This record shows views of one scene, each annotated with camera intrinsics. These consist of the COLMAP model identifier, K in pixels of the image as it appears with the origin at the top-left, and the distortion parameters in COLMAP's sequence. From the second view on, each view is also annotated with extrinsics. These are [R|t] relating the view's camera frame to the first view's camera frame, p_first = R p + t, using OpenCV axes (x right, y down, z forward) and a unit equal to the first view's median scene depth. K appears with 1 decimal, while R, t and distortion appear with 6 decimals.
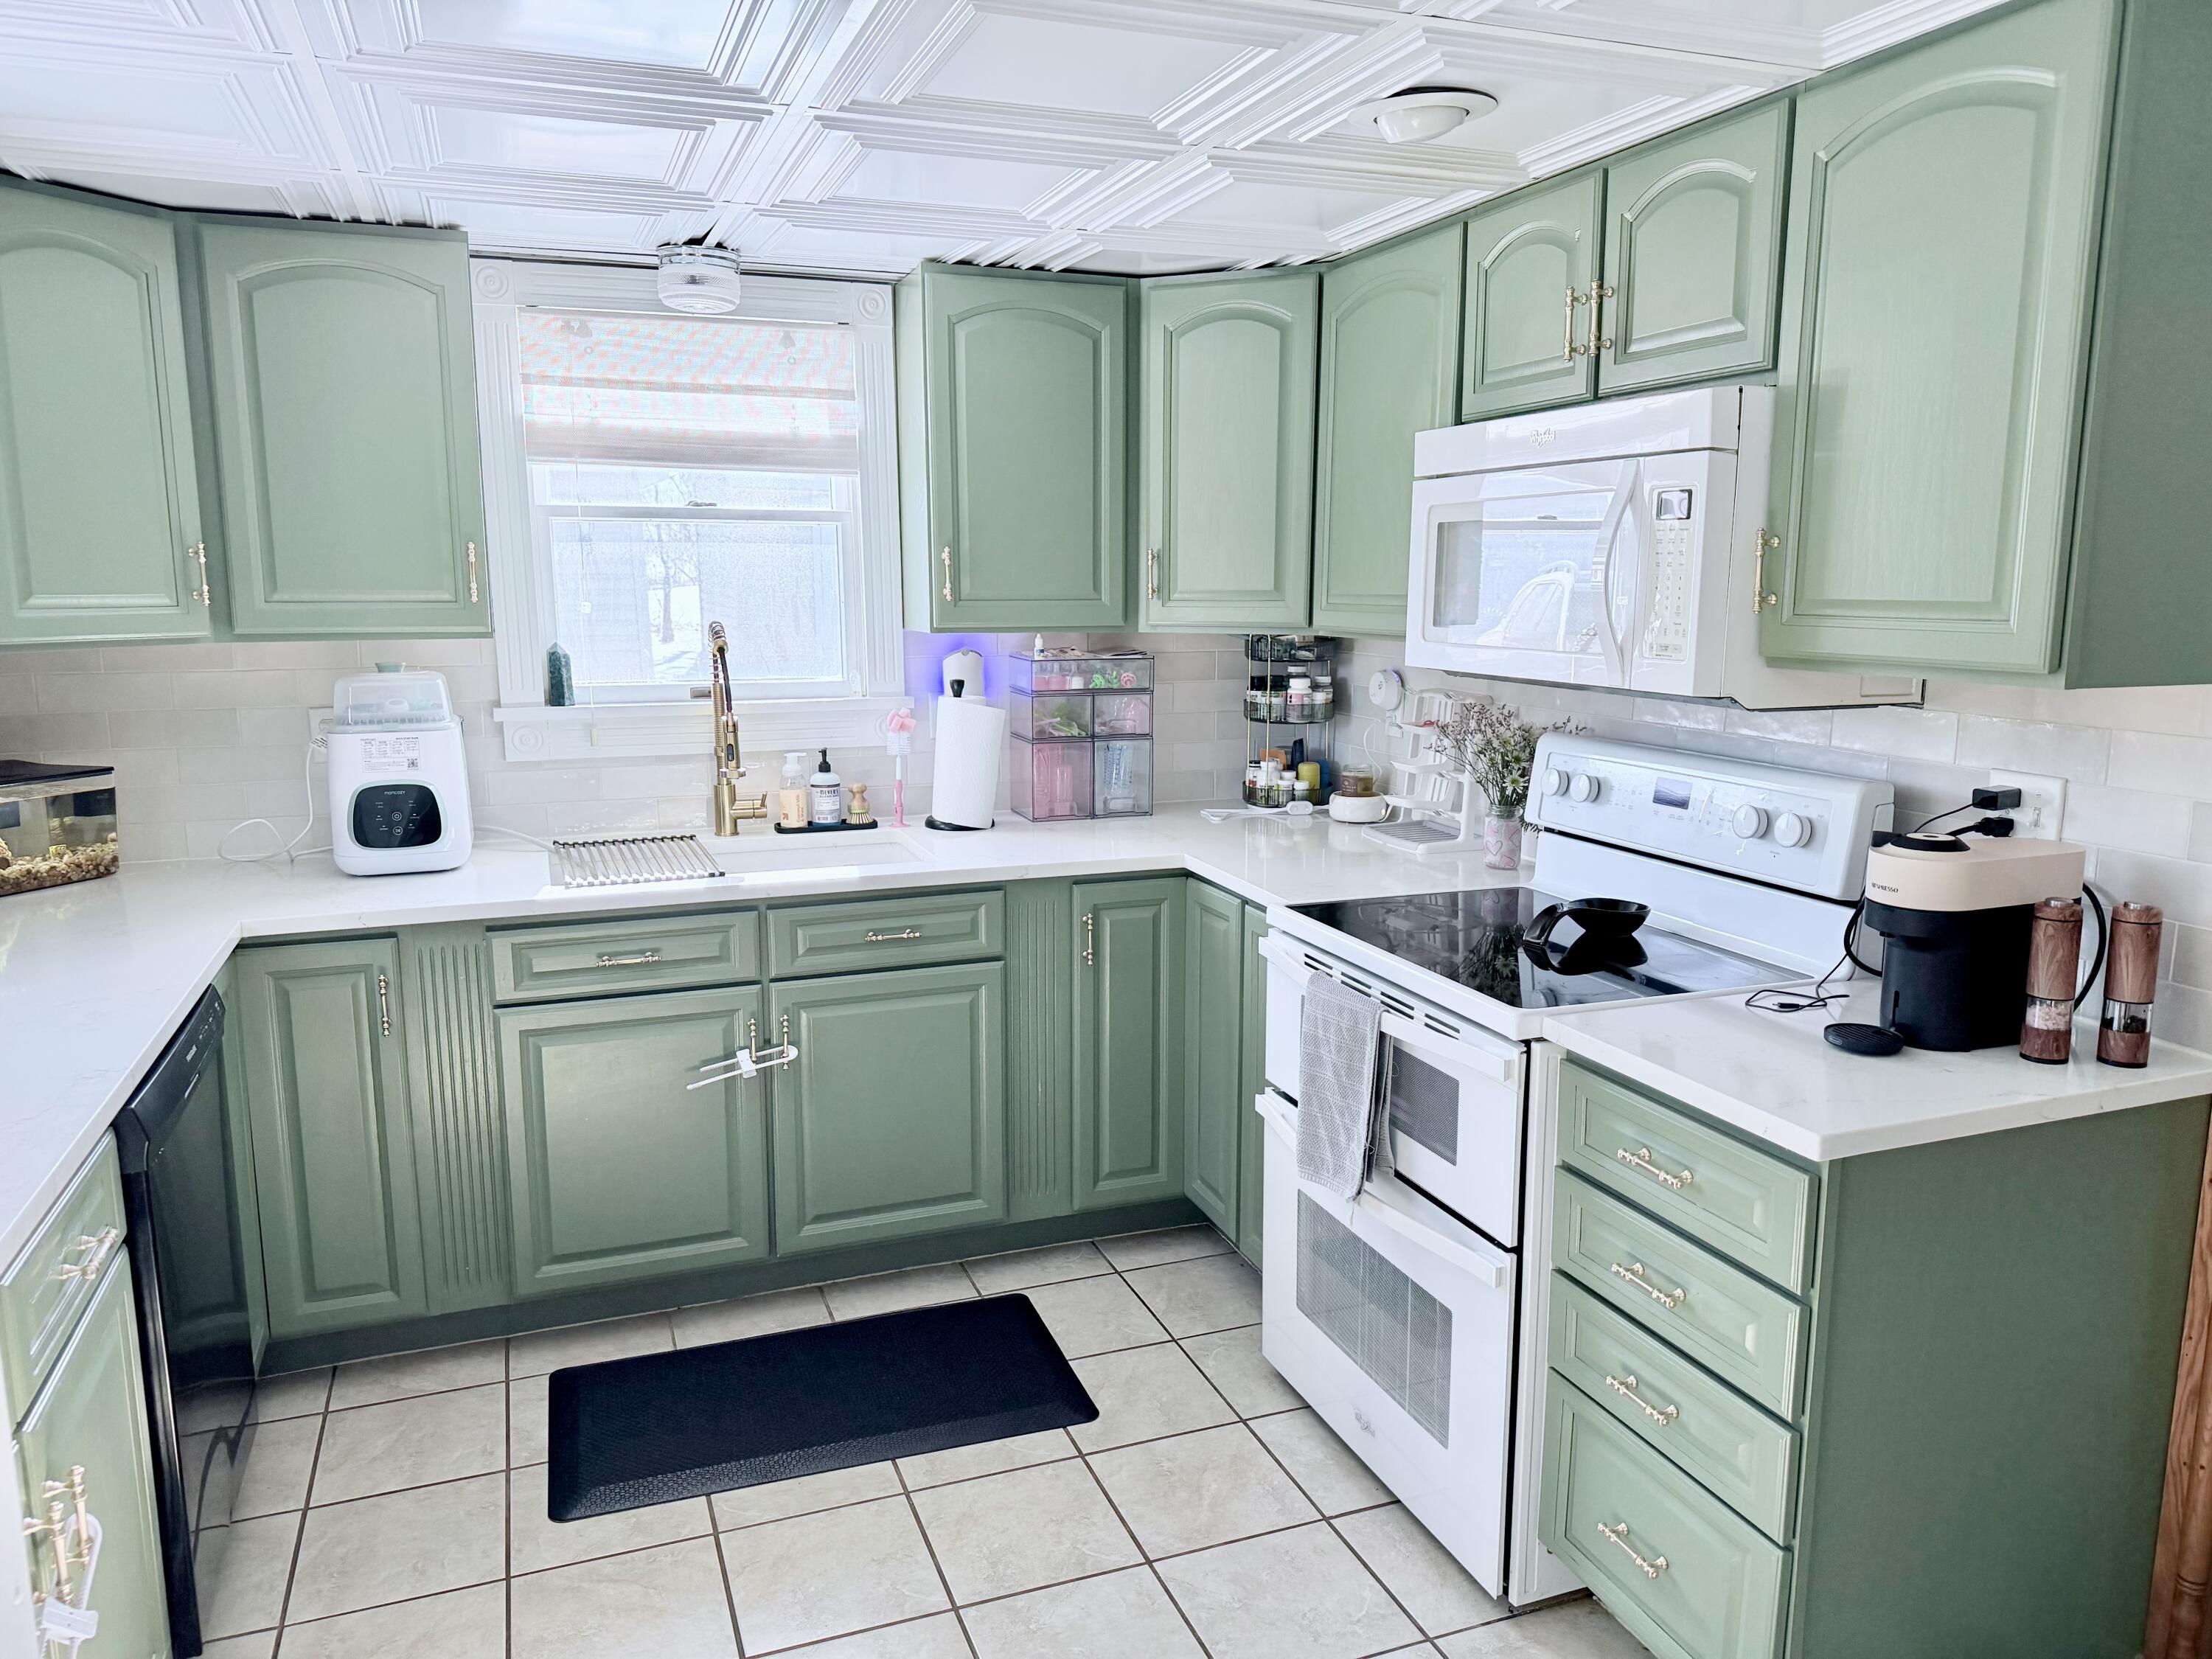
lens RADIAL K [[1561.7, 0, 1094.1], [0, 1561.7, 838.7], [0, 0, 1]] dist [0.109515, -0.153834]
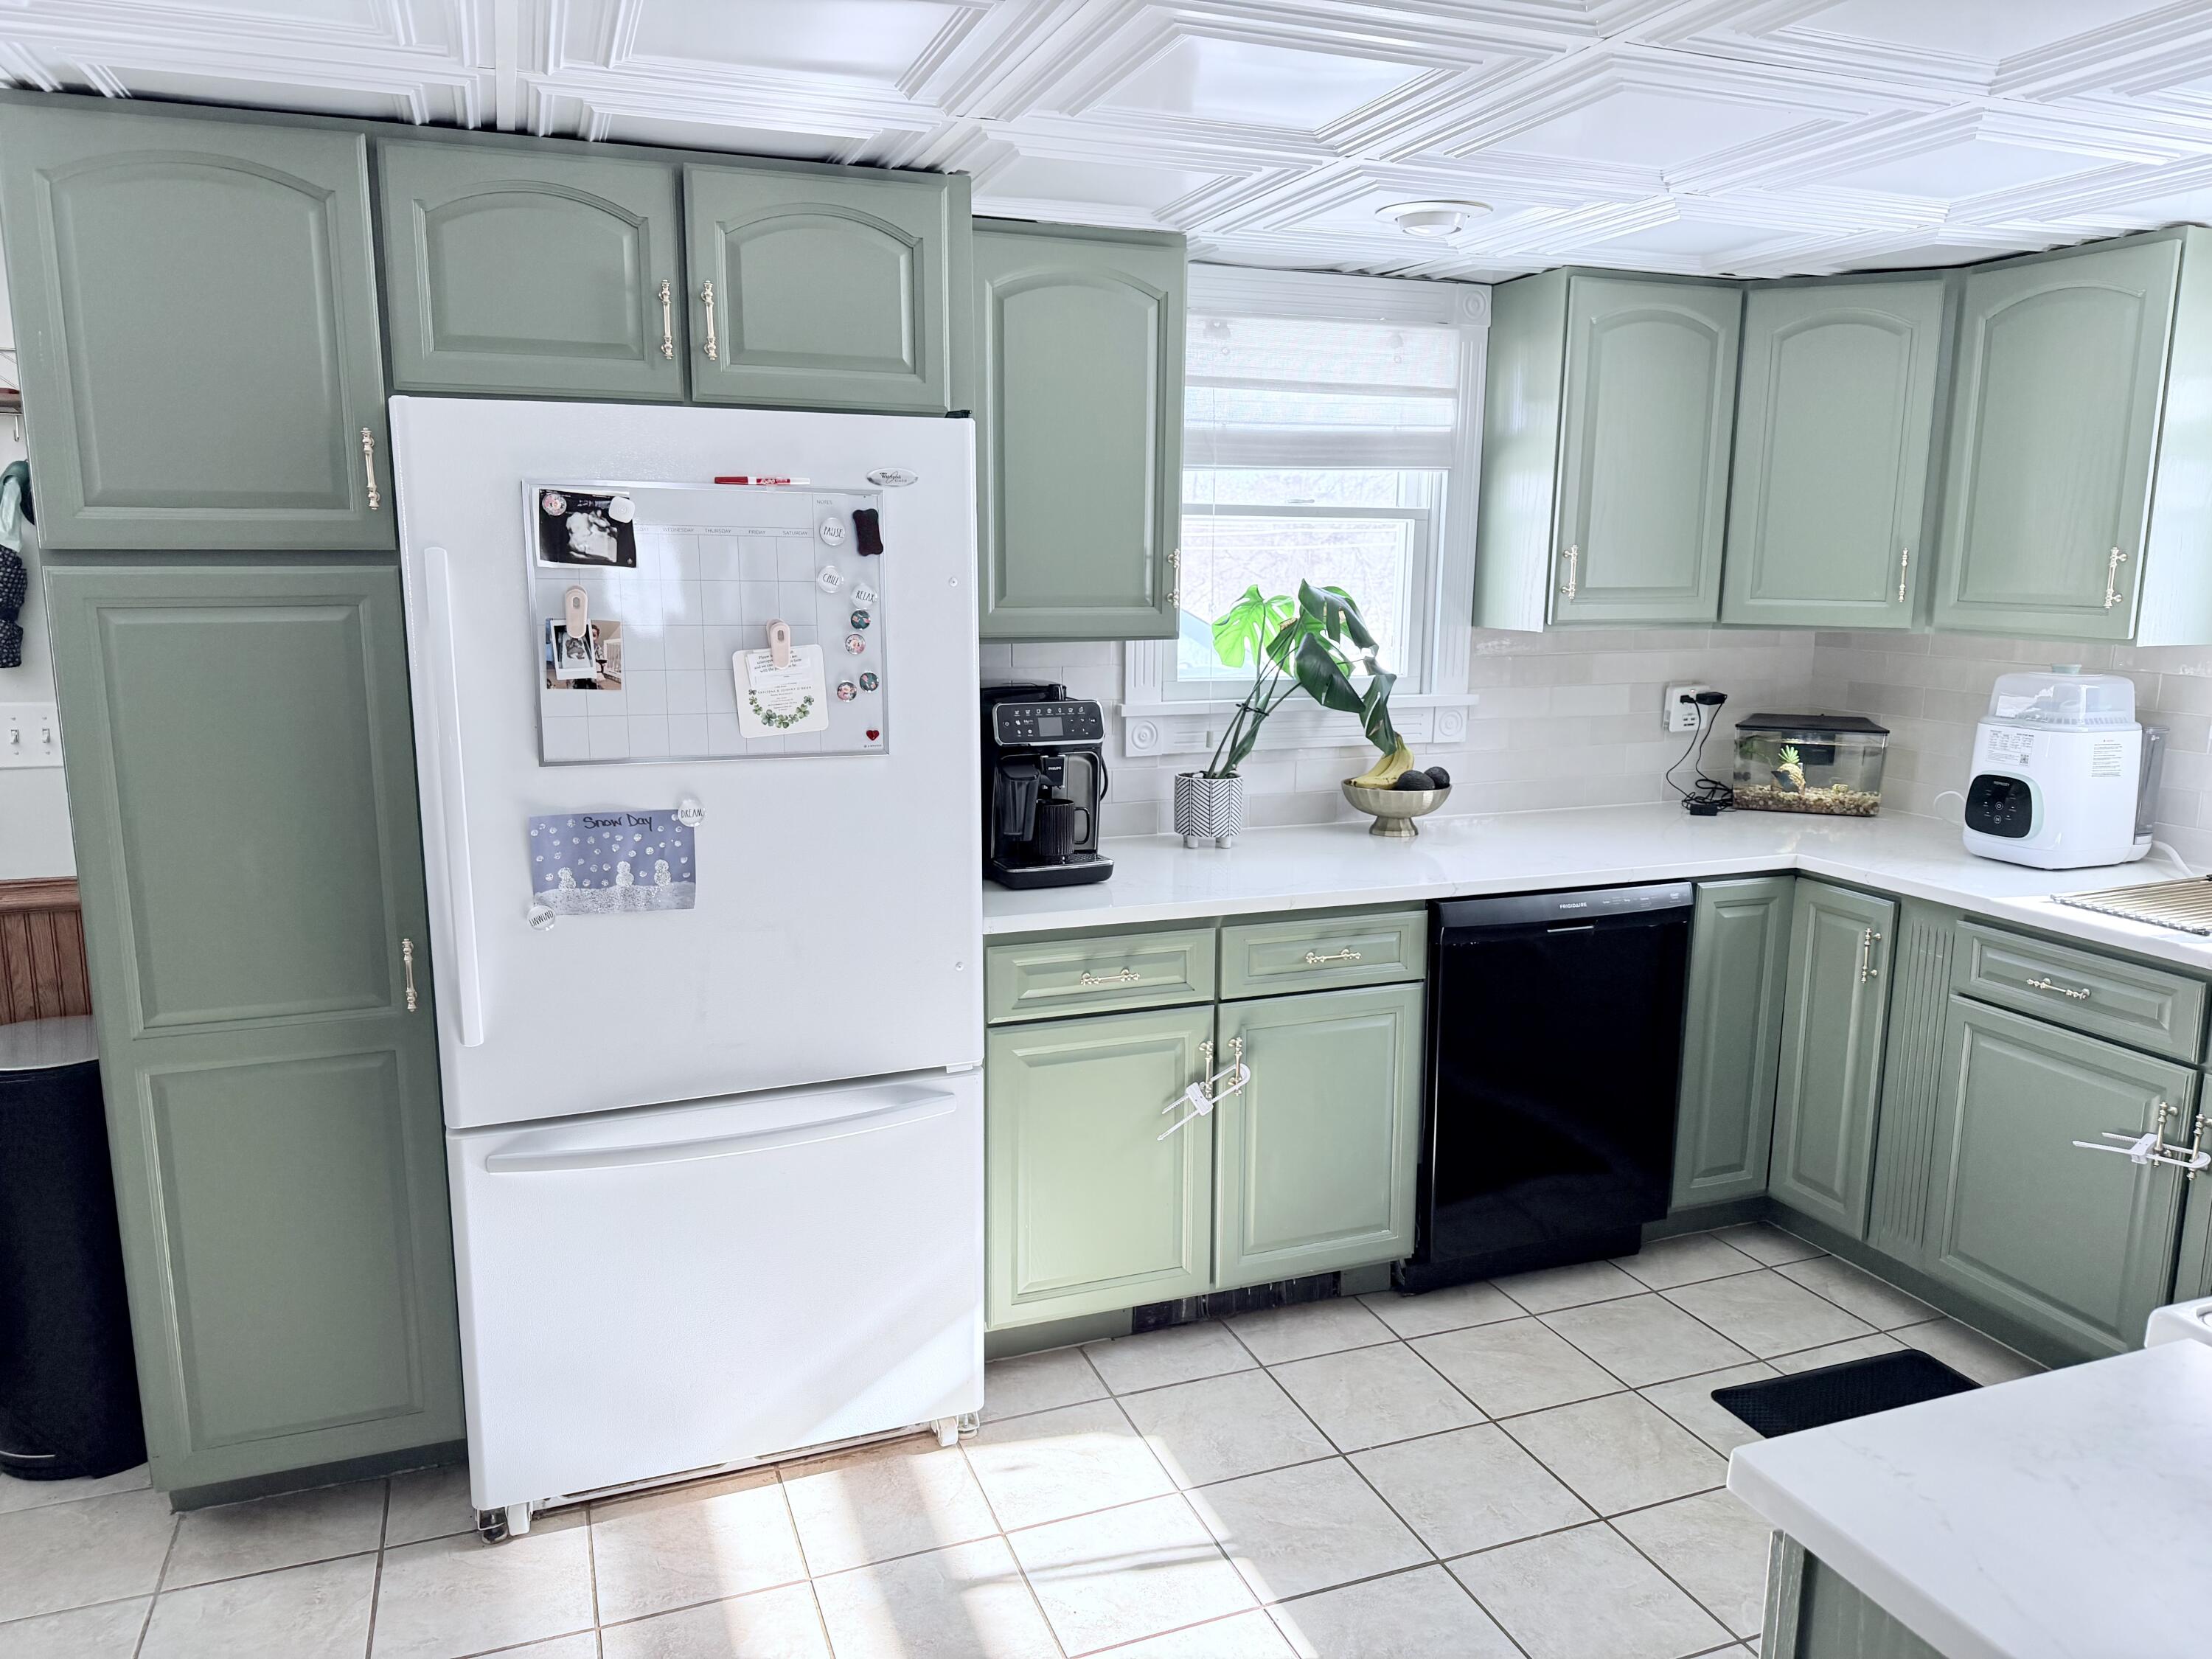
lens RADIAL K [[1540.9, 0, 1107.4], [0, 1540.9, 813.9], [0, 0, 1]] dist [-0.002129, -0.002427]
pose [[0.004120, 0.167228, -0.985910, 0.550075], [-0.174471, 0.970916, 0.163956, -0.070758], [0.984654, 0.171337, 0.033177, 0.365103]]
